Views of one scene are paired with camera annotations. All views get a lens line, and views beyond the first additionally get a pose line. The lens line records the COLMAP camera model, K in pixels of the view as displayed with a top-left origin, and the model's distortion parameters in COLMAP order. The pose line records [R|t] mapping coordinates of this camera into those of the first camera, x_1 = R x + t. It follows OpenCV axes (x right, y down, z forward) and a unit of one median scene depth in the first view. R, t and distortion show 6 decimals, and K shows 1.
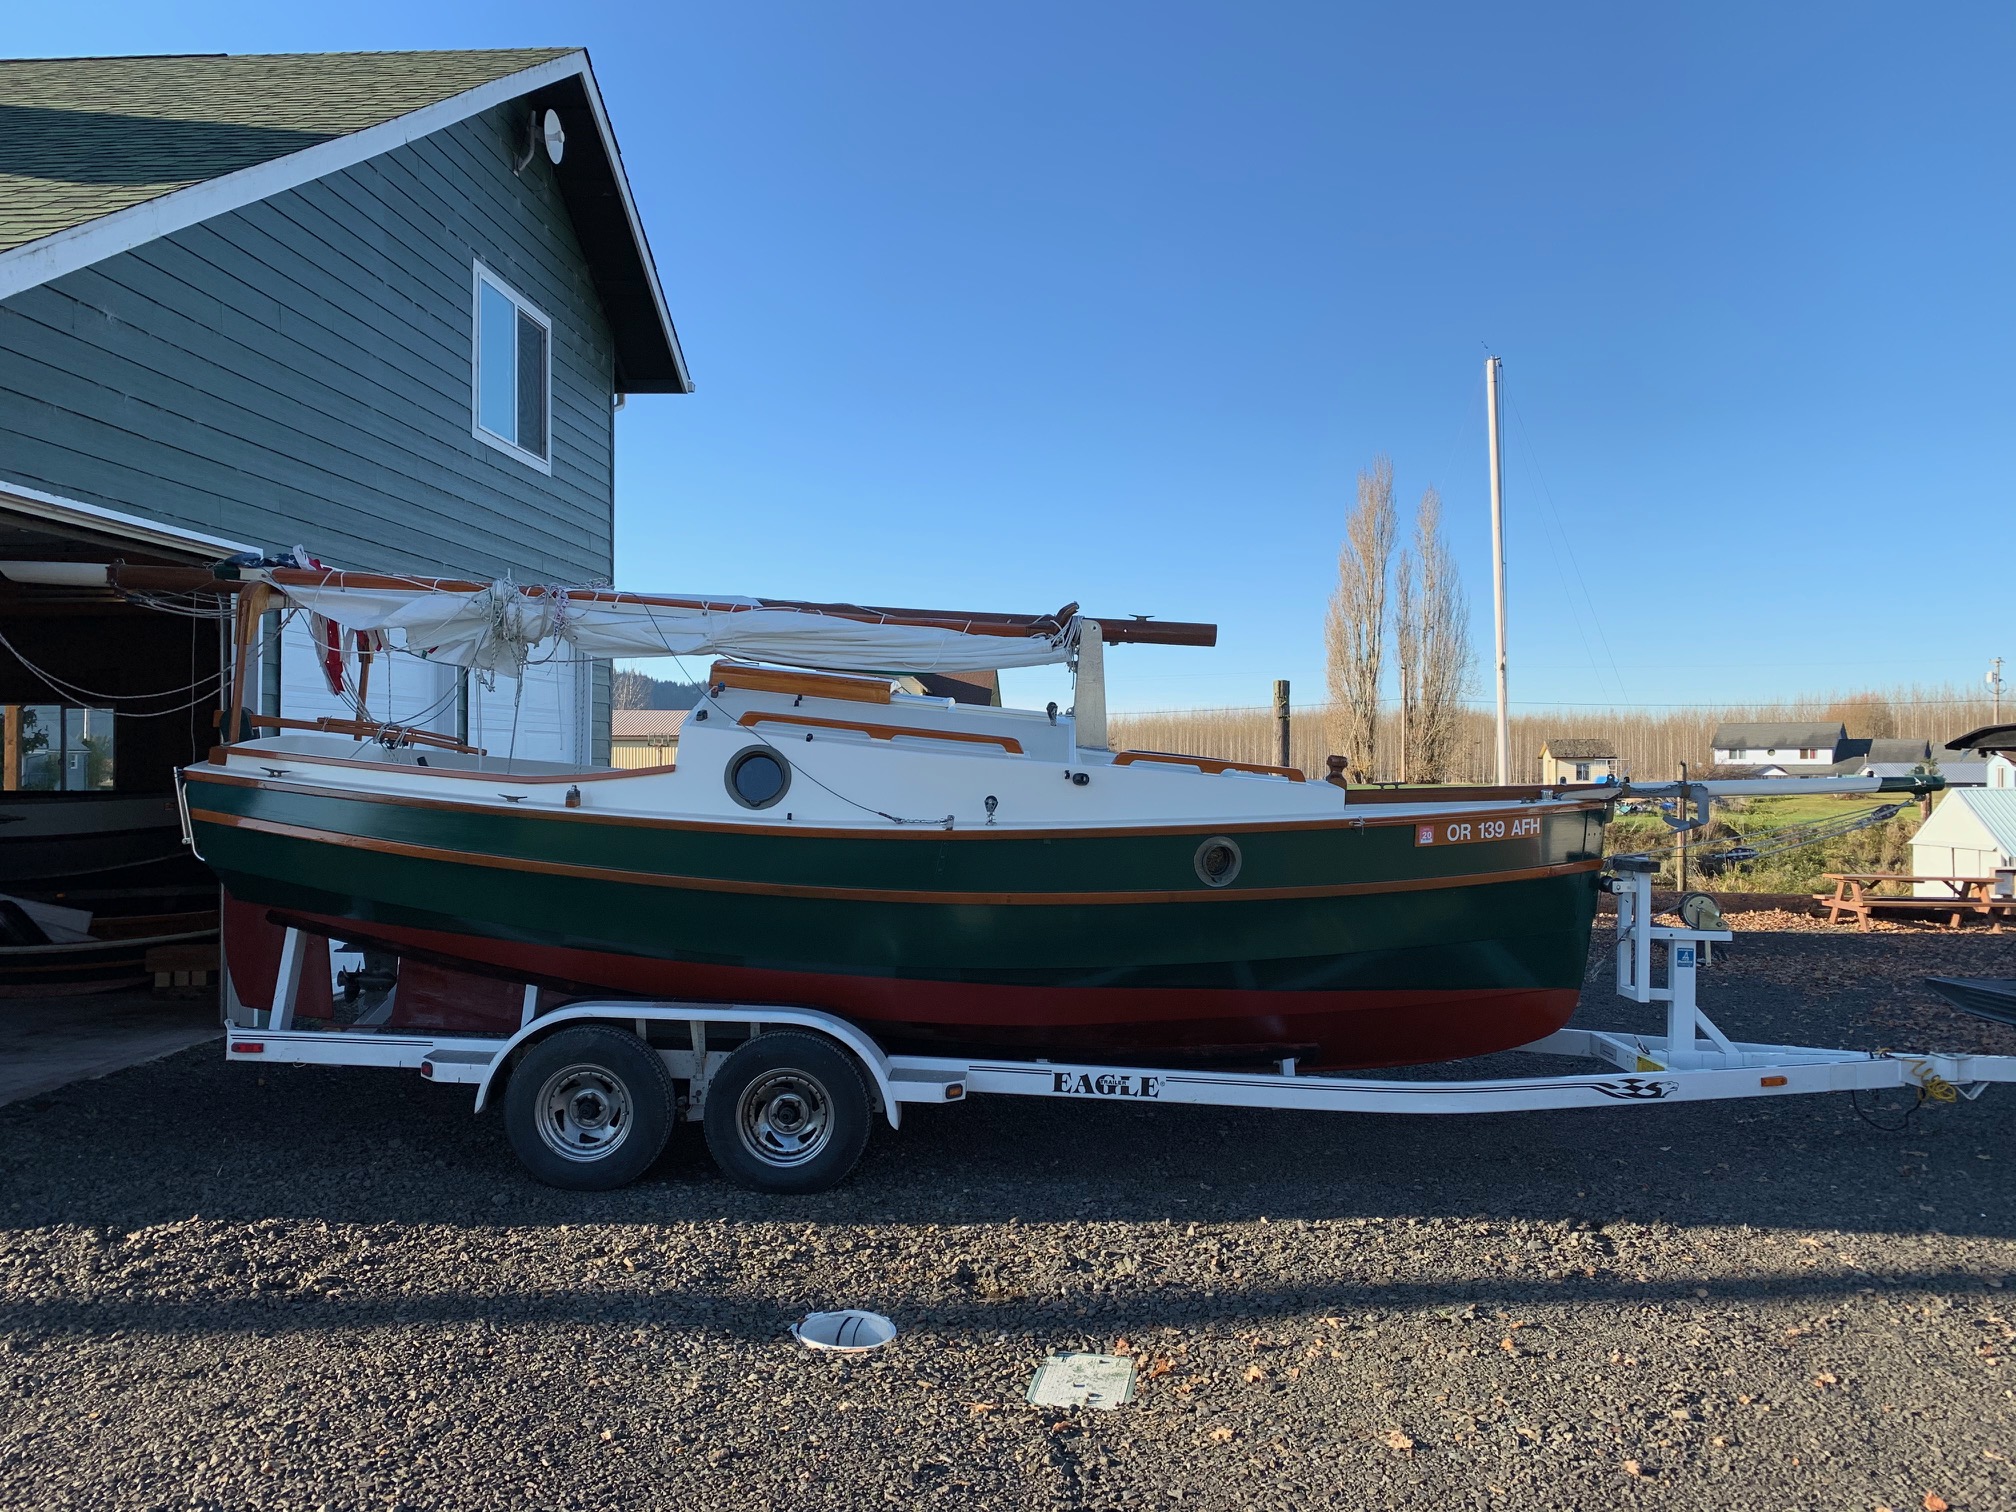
lens RADIAL K [[1507.3, 0, 1008.0], [0, 1507.3, 756.0], [0, 0, 1]] dist [0.004354, -0.000805]
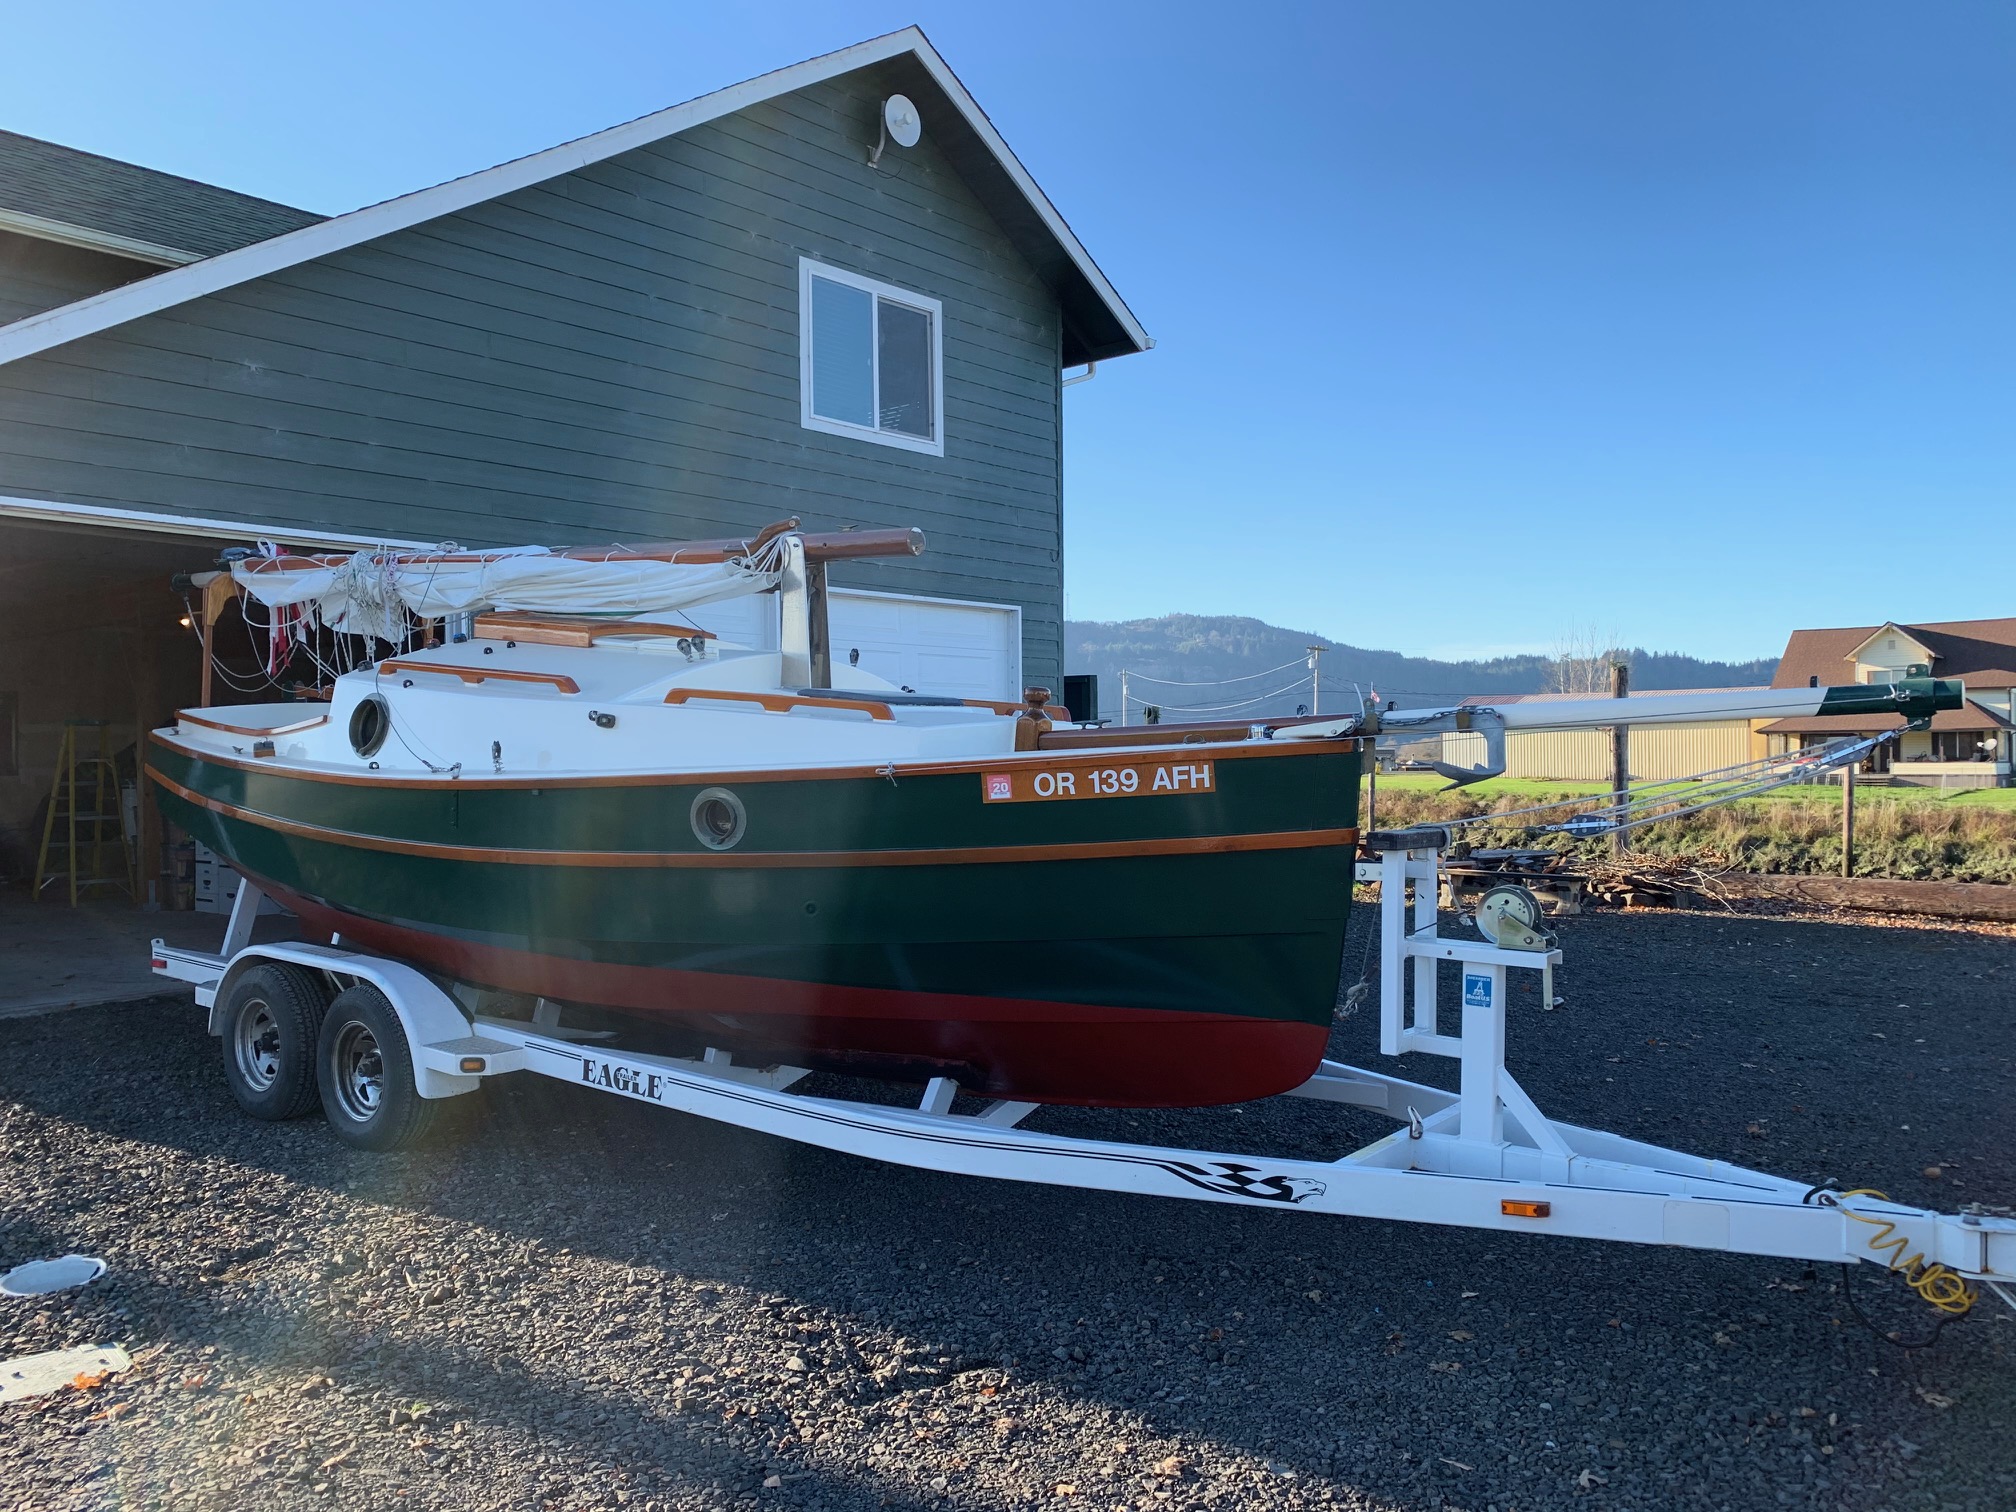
lens RADIAL K [[1510.6, 0, 1008.0], [0, 1510.6, 756.0], [0, 0, 1]] dist [0.066149, -0.143211]
pose [[0.810840, -0.012017, -0.585145, 0.703192], [0.016086, 0.999869, 0.001756, 0.035681], [0.585047, -0.010836, 0.810927, 0.409251]]
